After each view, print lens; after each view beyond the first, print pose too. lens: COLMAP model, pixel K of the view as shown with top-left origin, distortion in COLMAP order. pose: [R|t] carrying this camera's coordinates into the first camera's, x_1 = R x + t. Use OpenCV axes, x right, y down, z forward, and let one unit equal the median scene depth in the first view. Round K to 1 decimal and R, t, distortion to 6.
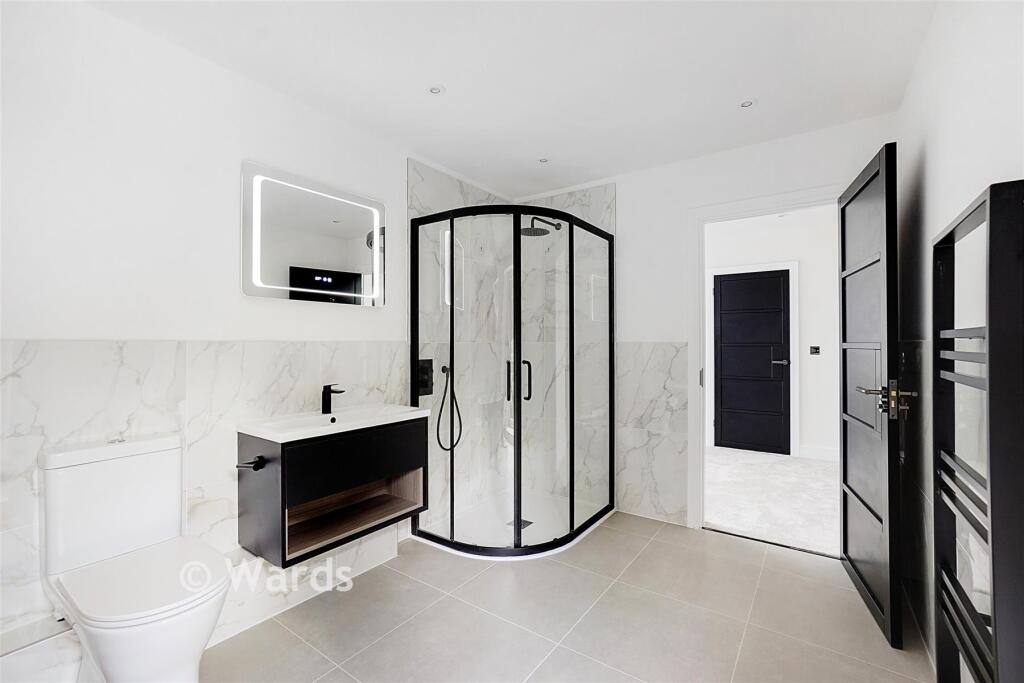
lens RADIAL K [[434.8, 0, 512.0], [0, 434.8, 341.5], [0, 0, 1]] dist [-0.000371, -0.000051]
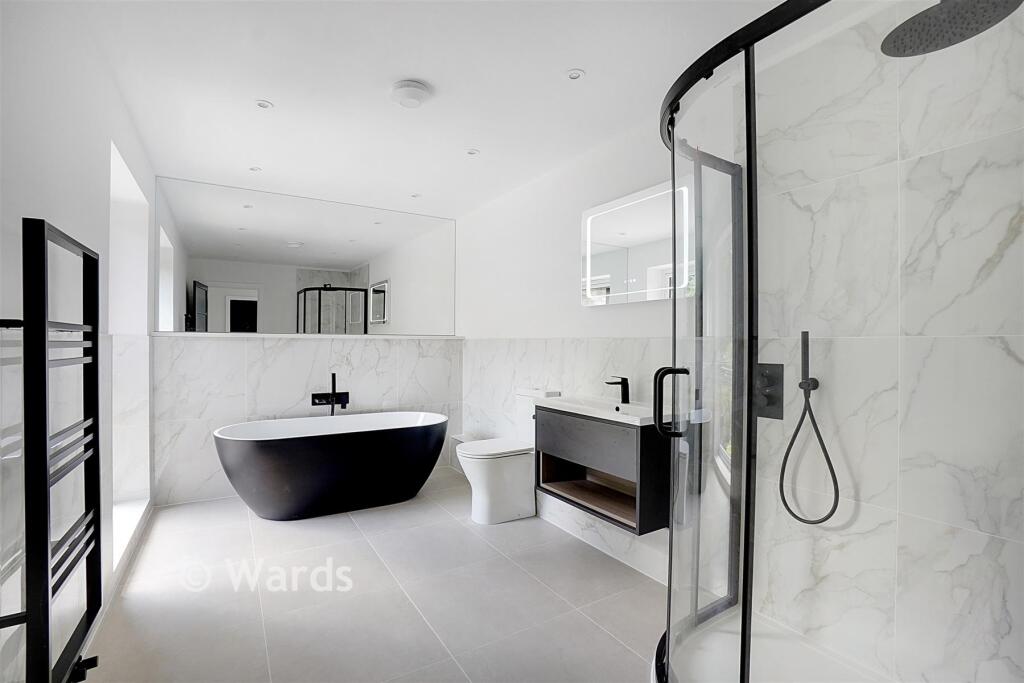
lens RADIAL K [[453.7, 0, 499.7], [0, 453.7, 344.6], [0, 0, 1]] dist [-0.018019, 0.000207]
pose [[-0.367706, 0.006600, -0.929919, 0.749505], [0.001954, 0.999978, 0.006325, 0.010147], [0.929940, 0.000508, -0.367711, 1.126672]]
